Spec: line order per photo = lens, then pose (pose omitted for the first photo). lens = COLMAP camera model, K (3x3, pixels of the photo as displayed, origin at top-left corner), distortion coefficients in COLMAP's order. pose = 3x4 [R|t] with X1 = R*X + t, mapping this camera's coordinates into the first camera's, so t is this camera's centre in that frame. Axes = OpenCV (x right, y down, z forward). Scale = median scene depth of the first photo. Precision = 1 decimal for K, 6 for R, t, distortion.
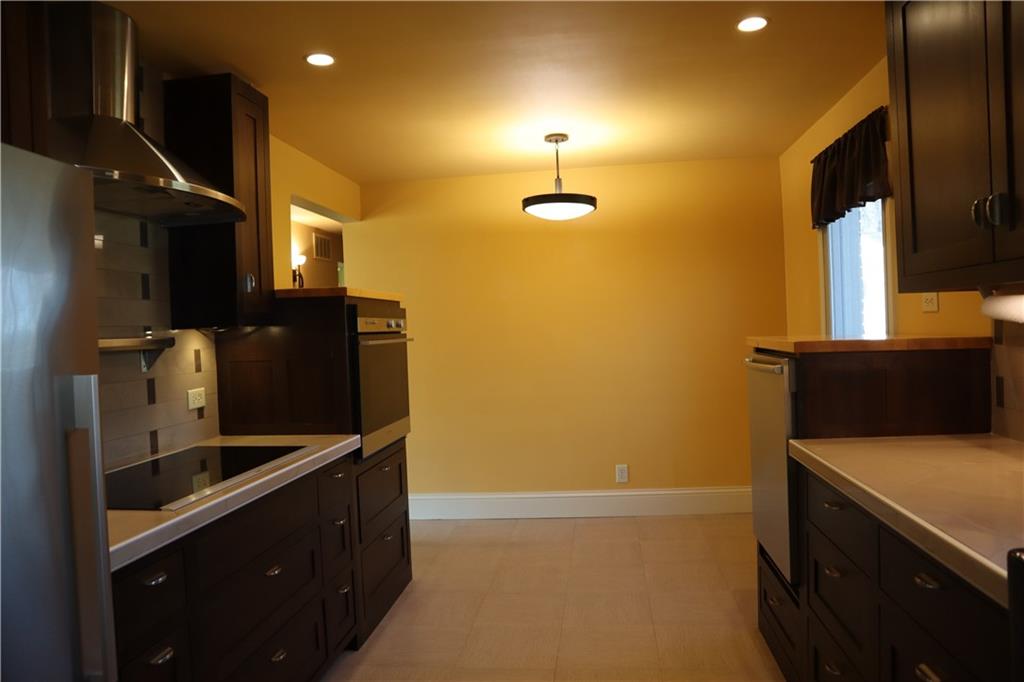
lens RADIAL K [[717.3, 0, 529.5], [0, 717.3, 333.6], [0, 0, 1]] dist [-0.119002, 0.075708]
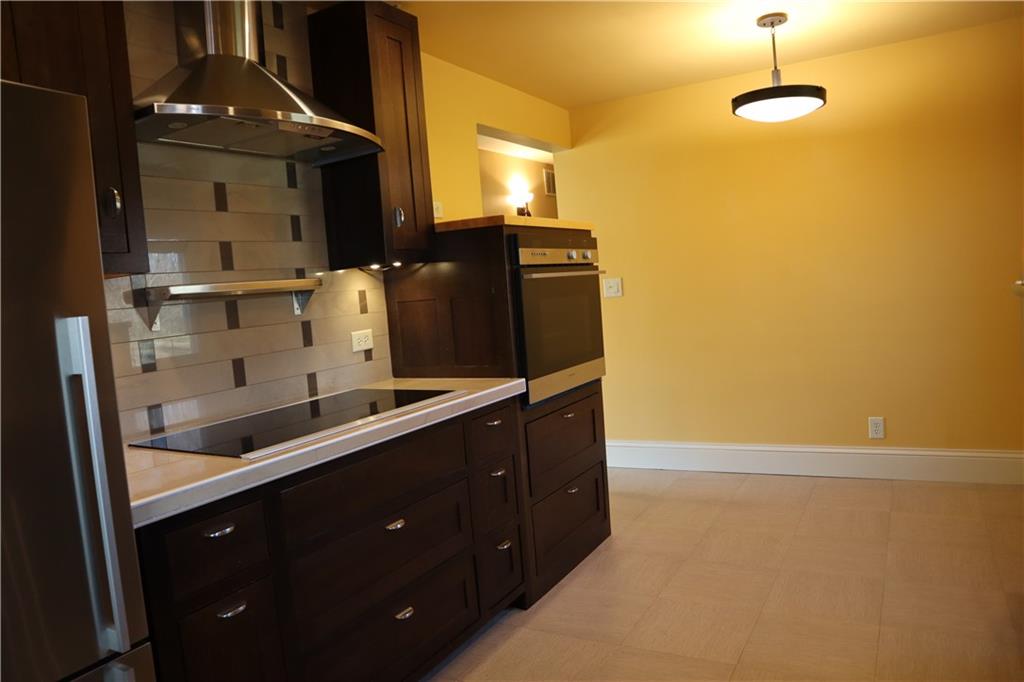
lens RADIAL K [[717.3, 0, 517.2], [0, 717.3, 337.7], [0, 0, 1]] dist [-0.119002, 0.075708]
pose [[0.915547, -0.003646, -0.402195, 0.119999], [0.040024, 0.995822, 0.082081, 0.015295], [0.400215, -0.091246, 0.911867, 0.167467]]
